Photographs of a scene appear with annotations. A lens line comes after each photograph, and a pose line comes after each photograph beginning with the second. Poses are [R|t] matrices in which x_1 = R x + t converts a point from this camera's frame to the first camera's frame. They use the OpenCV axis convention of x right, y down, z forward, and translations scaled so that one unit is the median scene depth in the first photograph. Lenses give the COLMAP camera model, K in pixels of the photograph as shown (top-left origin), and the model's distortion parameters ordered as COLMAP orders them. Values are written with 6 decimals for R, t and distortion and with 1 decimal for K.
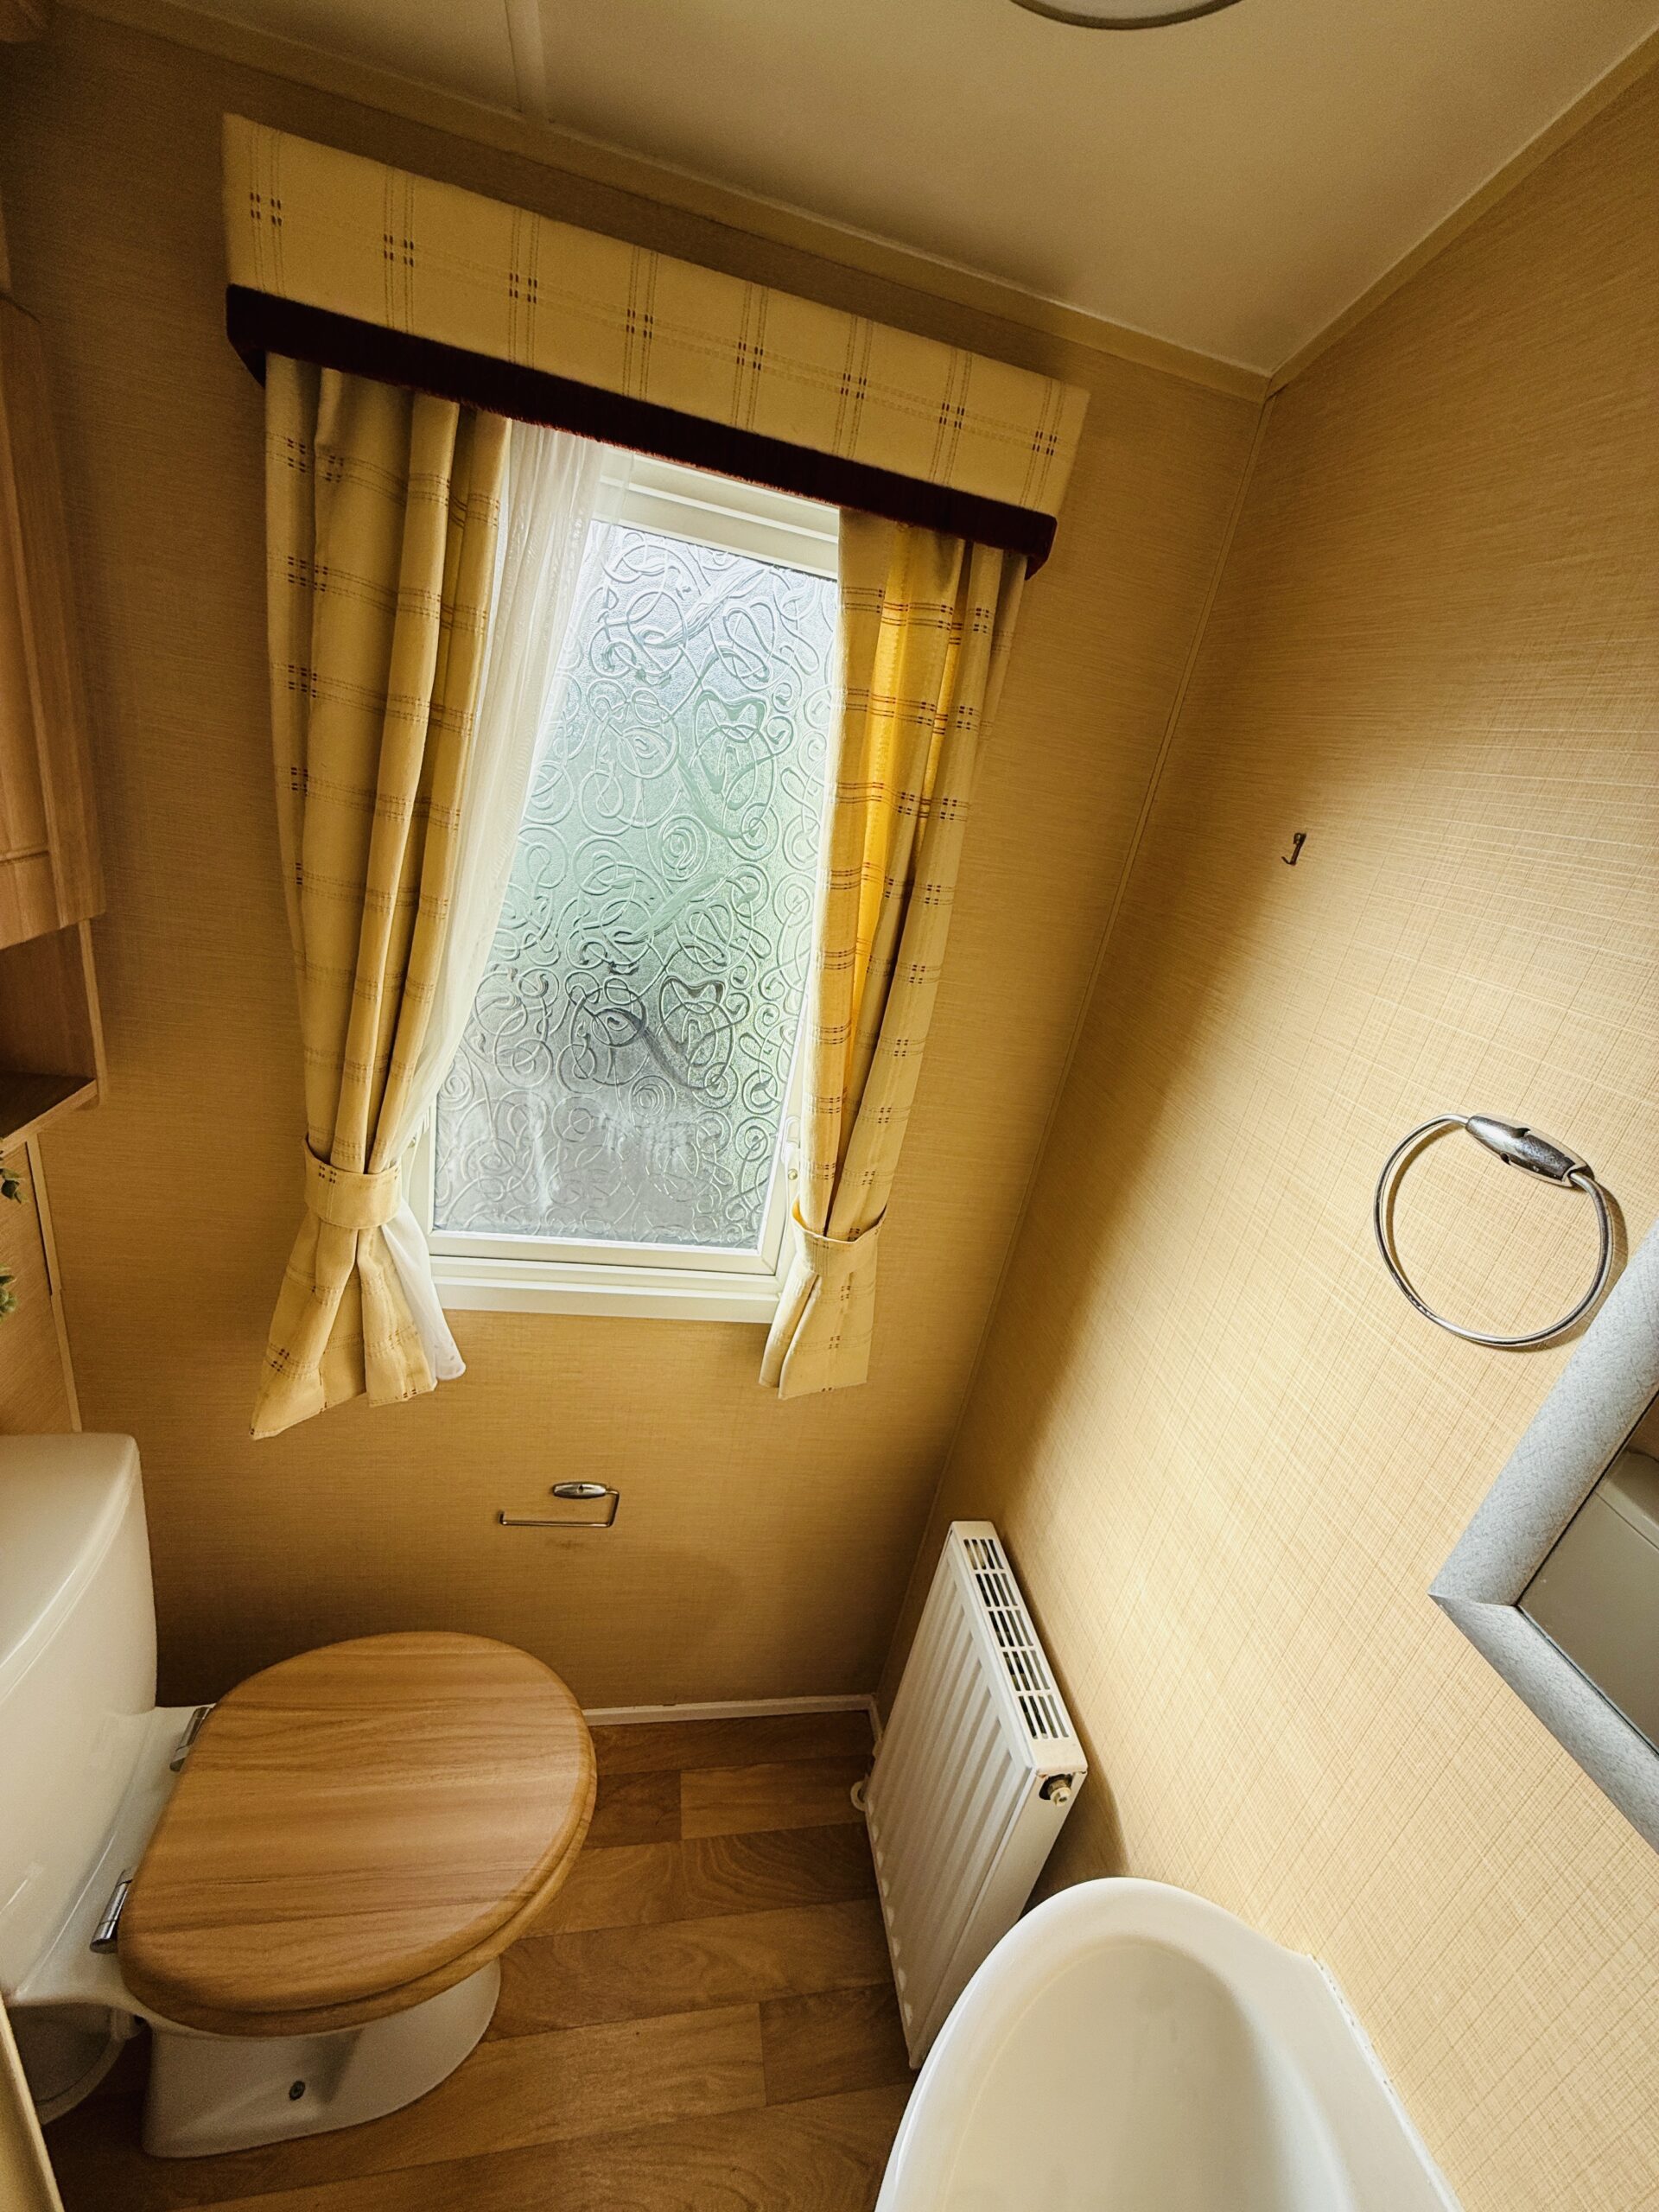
lens RADIAL K [[880.0, 0, 830.2], [0, 880.0, 1097.8], [0, 0, 1]] dist [-0.000965, 0.000544]
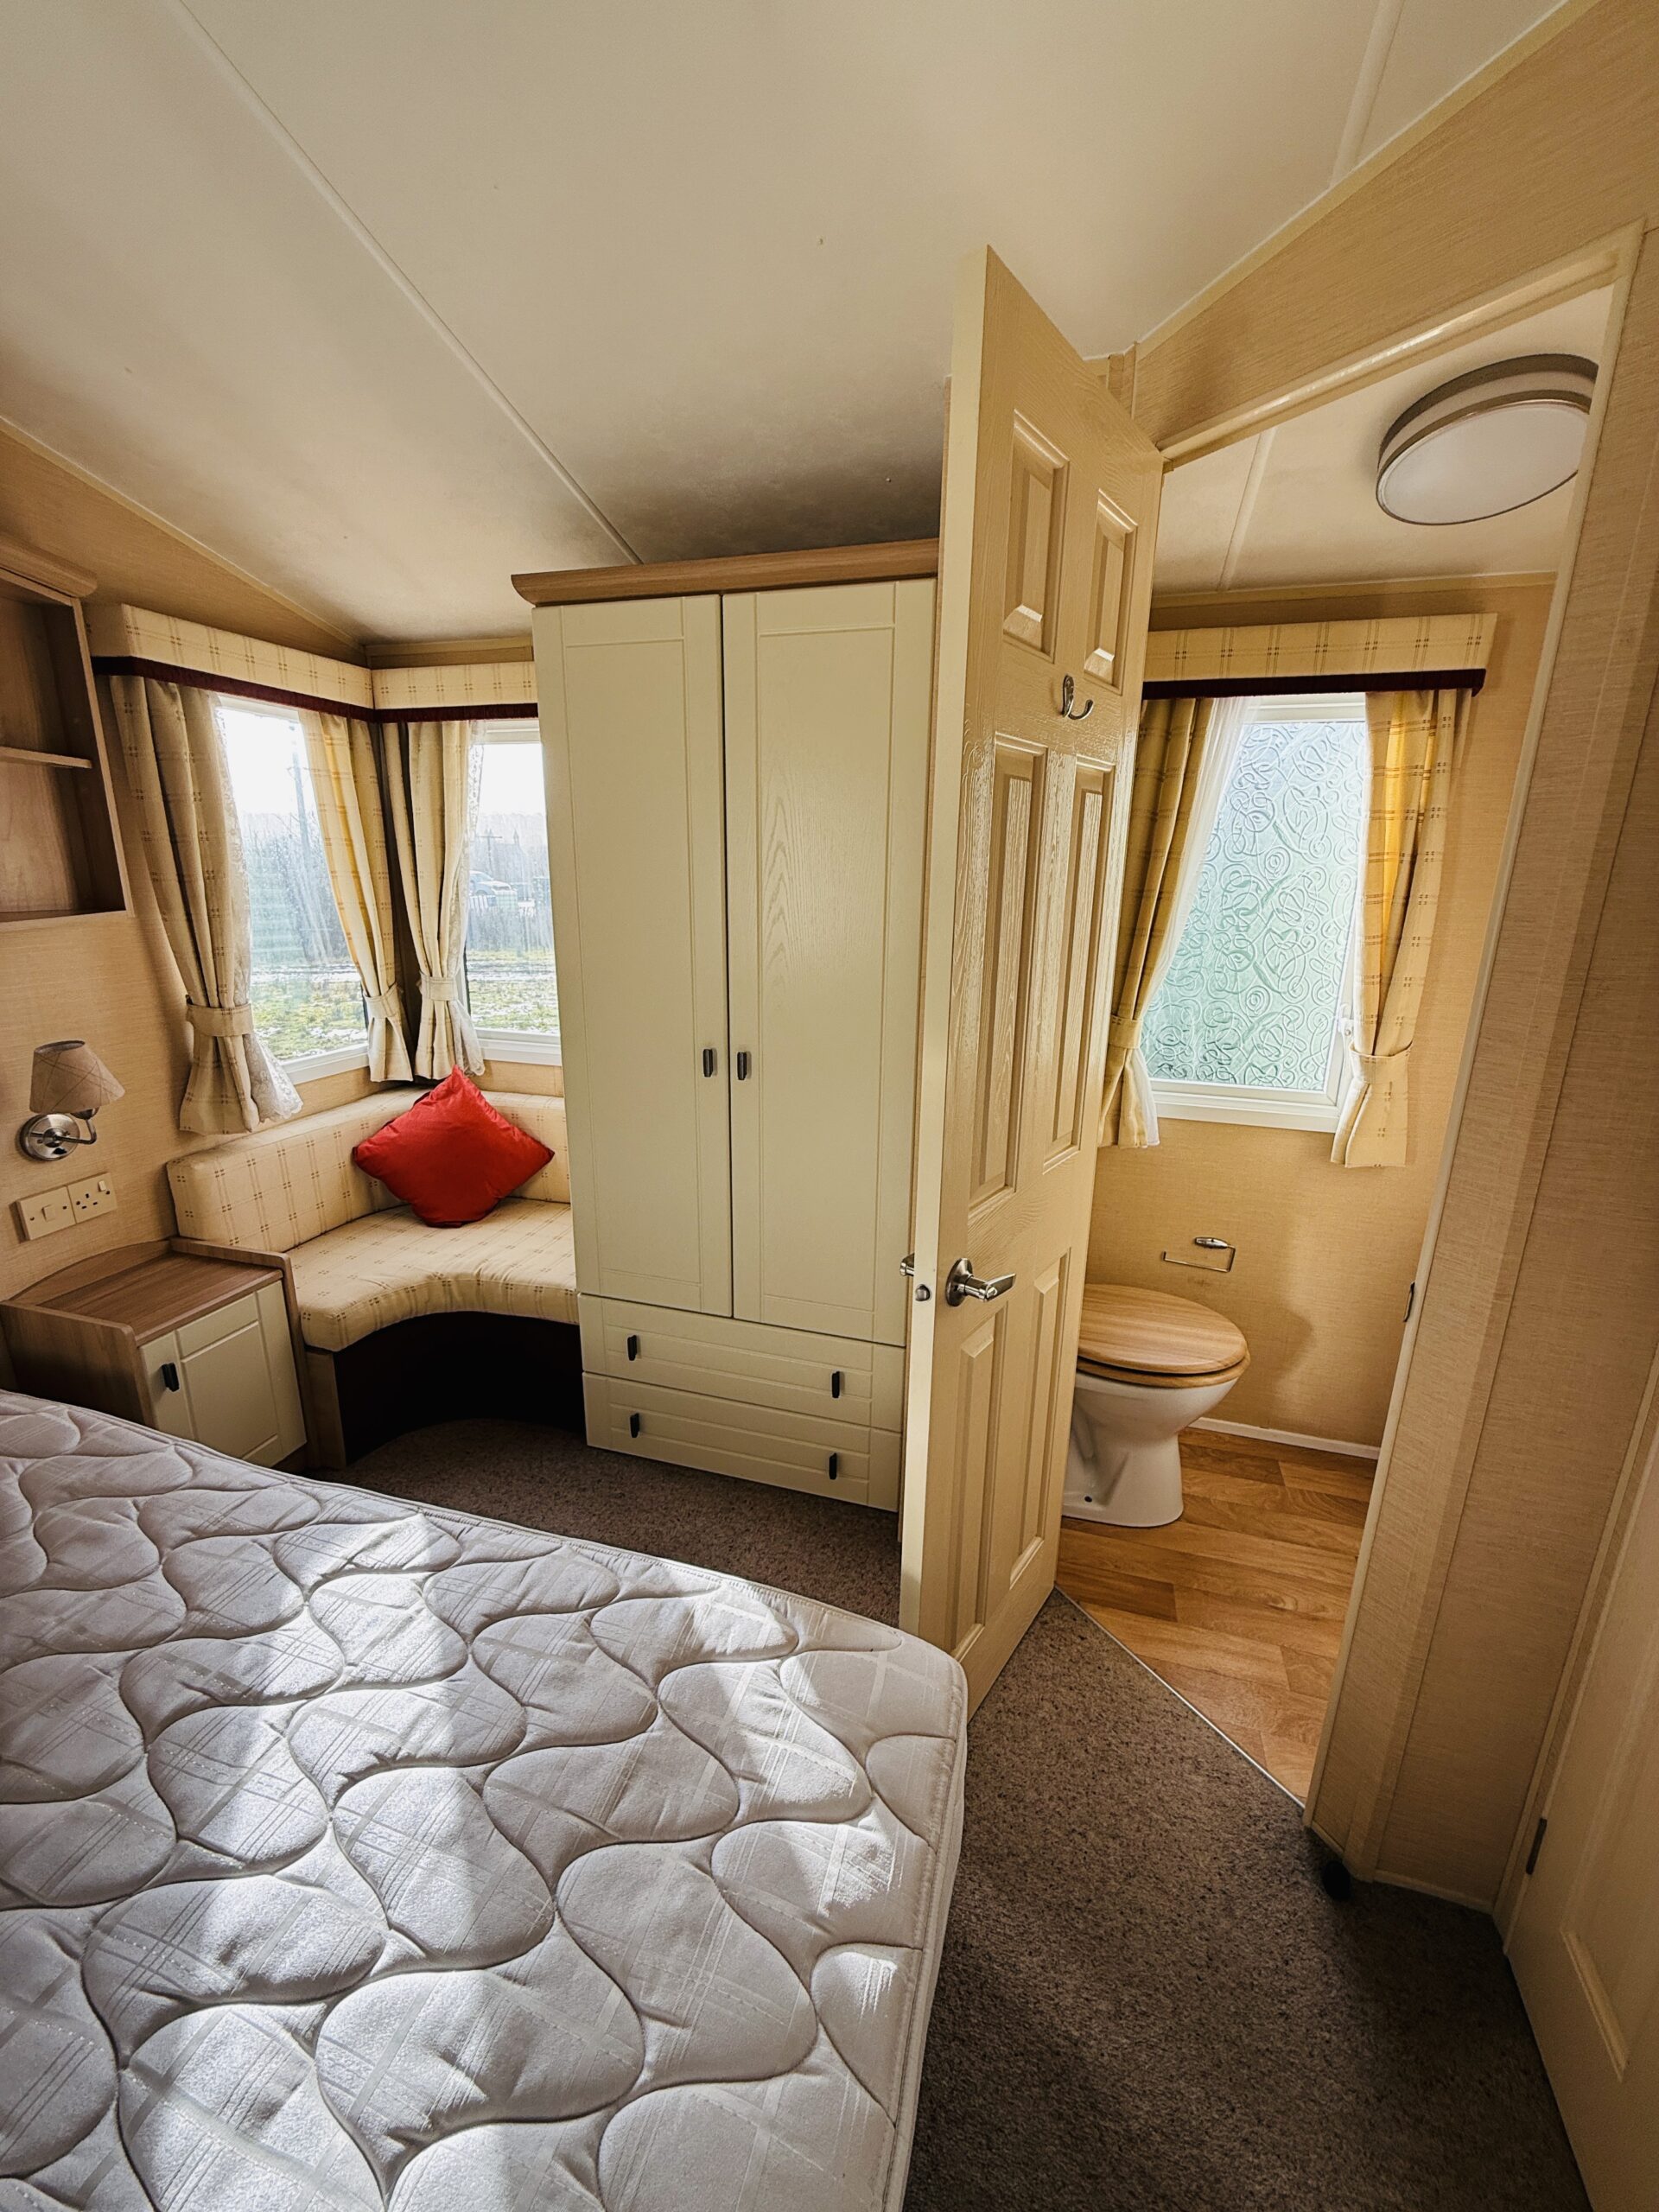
lens RADIAL K [[880.0, 0, 830.2], [0, 880.0, 1097.8], [0, 0, 1]] dist [-0.000965, 0.000544]
pose [[0.879707, -0.050820, -0.472794, -0.146674], [-0.026131, 0.987603, -0.154779, 0.592984], [0.474798, 0.148515, 0.867473, -1.165664]]
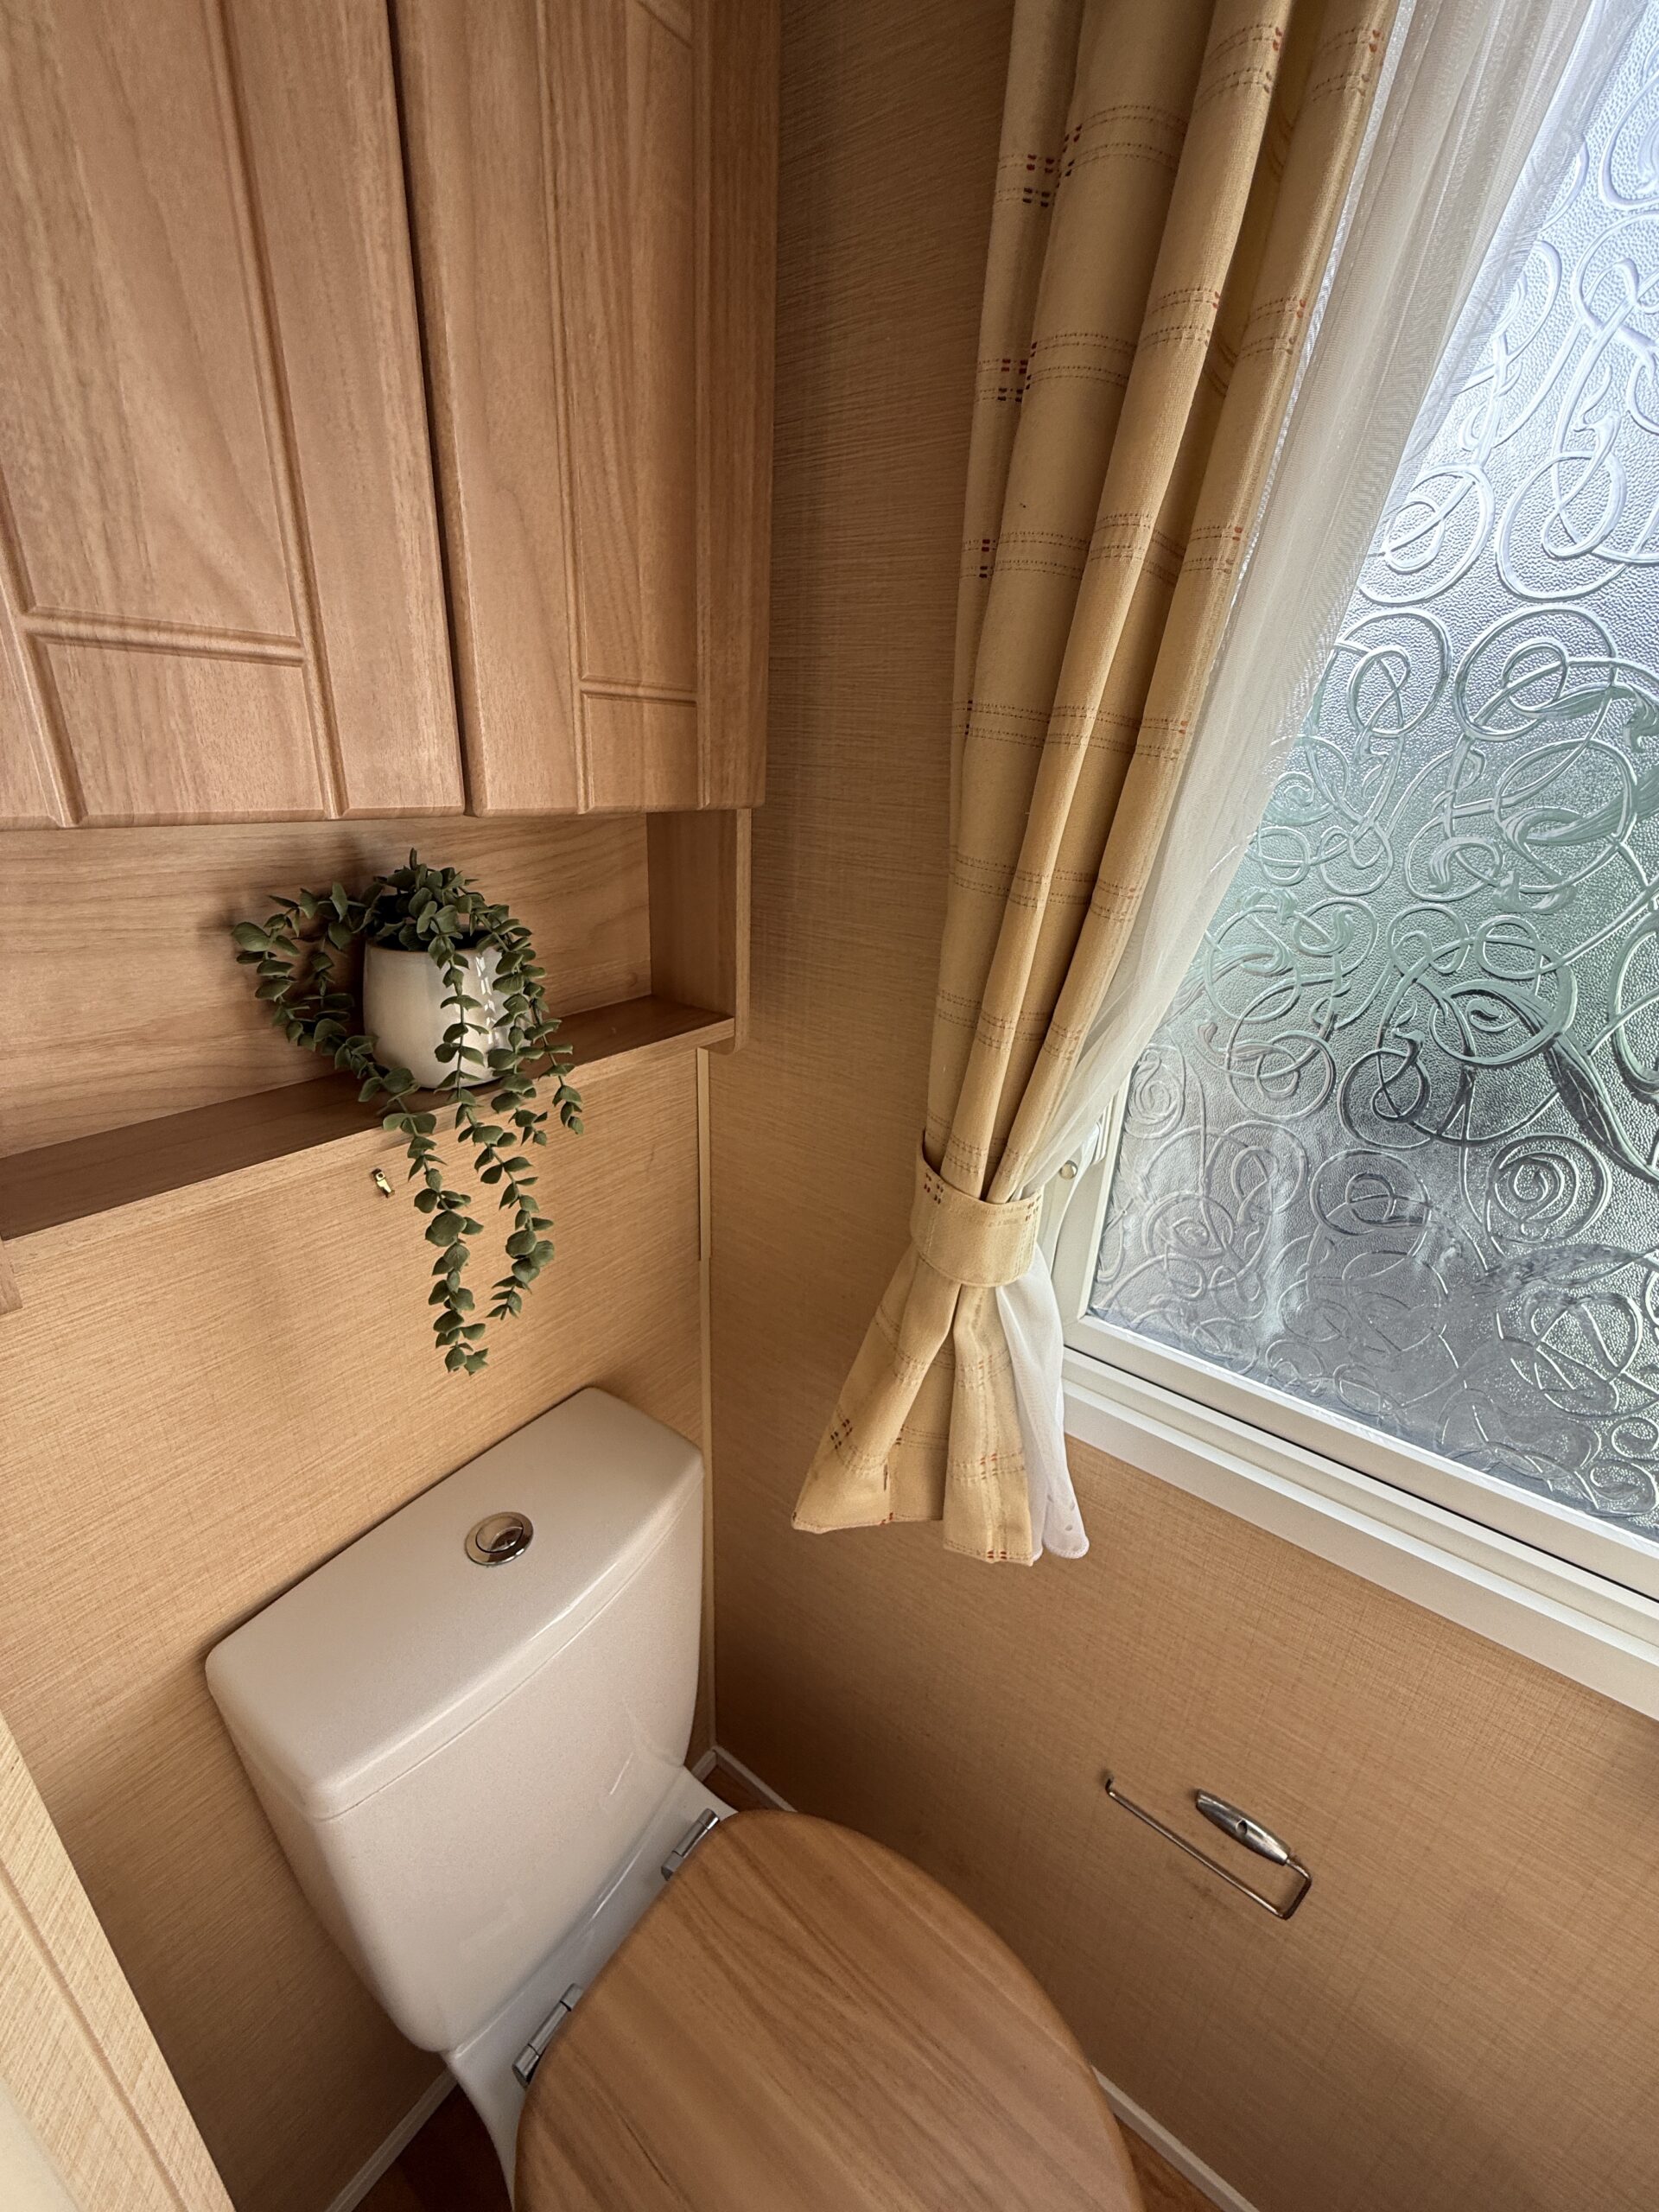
lens RADIAL K [[880.0, 0, 830.2], [0, 880.0, 1097.8], [0, 0, 1]] dist [-0.000965, 0.000544]
pose [[0.682726, 0.127198, -0.719518, -0.147650], [-0.189429, 0.981875, -0.006165, 0.036191], [0.705693, 0.140507, 0.694446, 0.440732]]
